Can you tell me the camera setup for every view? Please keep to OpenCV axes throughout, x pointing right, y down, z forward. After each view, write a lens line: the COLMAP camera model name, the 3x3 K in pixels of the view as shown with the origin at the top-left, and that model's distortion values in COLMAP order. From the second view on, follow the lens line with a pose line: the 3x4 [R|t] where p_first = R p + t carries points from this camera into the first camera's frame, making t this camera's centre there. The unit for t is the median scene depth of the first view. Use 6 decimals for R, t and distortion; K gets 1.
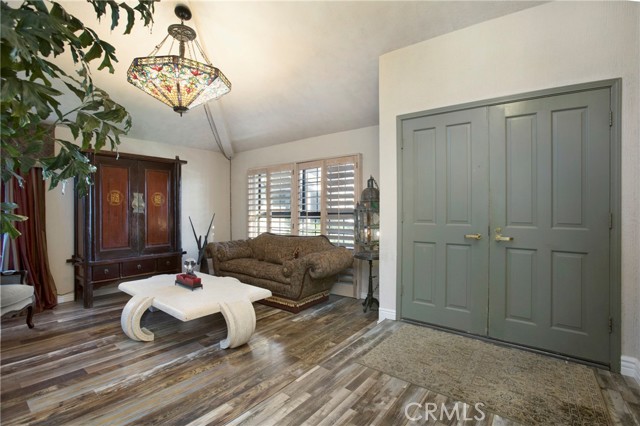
lens RADIAL K [[294.4, 0, 318.5], [0, 294.4, 209.2], [0, 0, 1]] dist [-0.045136, 0.002682]
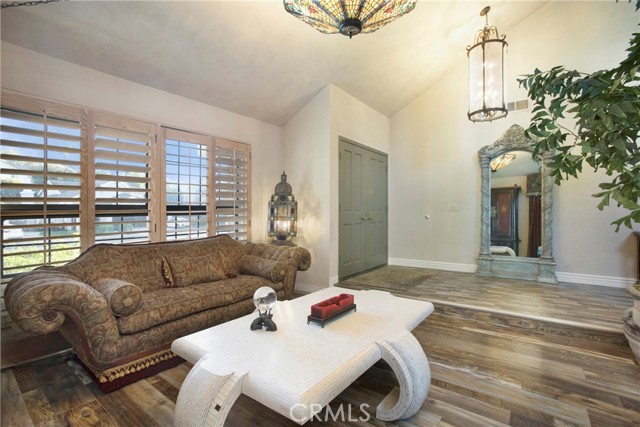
lens RADIAL K [[294.4, 0, 317.5], [0, 294.4, 216.2], [0, 0, 1]] dist [-0.045136, 0.002682]
pose [[-0.012229, -0.021848, 0.999687, -1.452042], [0.003568, 0.999754, 0.021893, 0.043378], [-0.999919, 0.003835, -0.012148, 1.423772]]
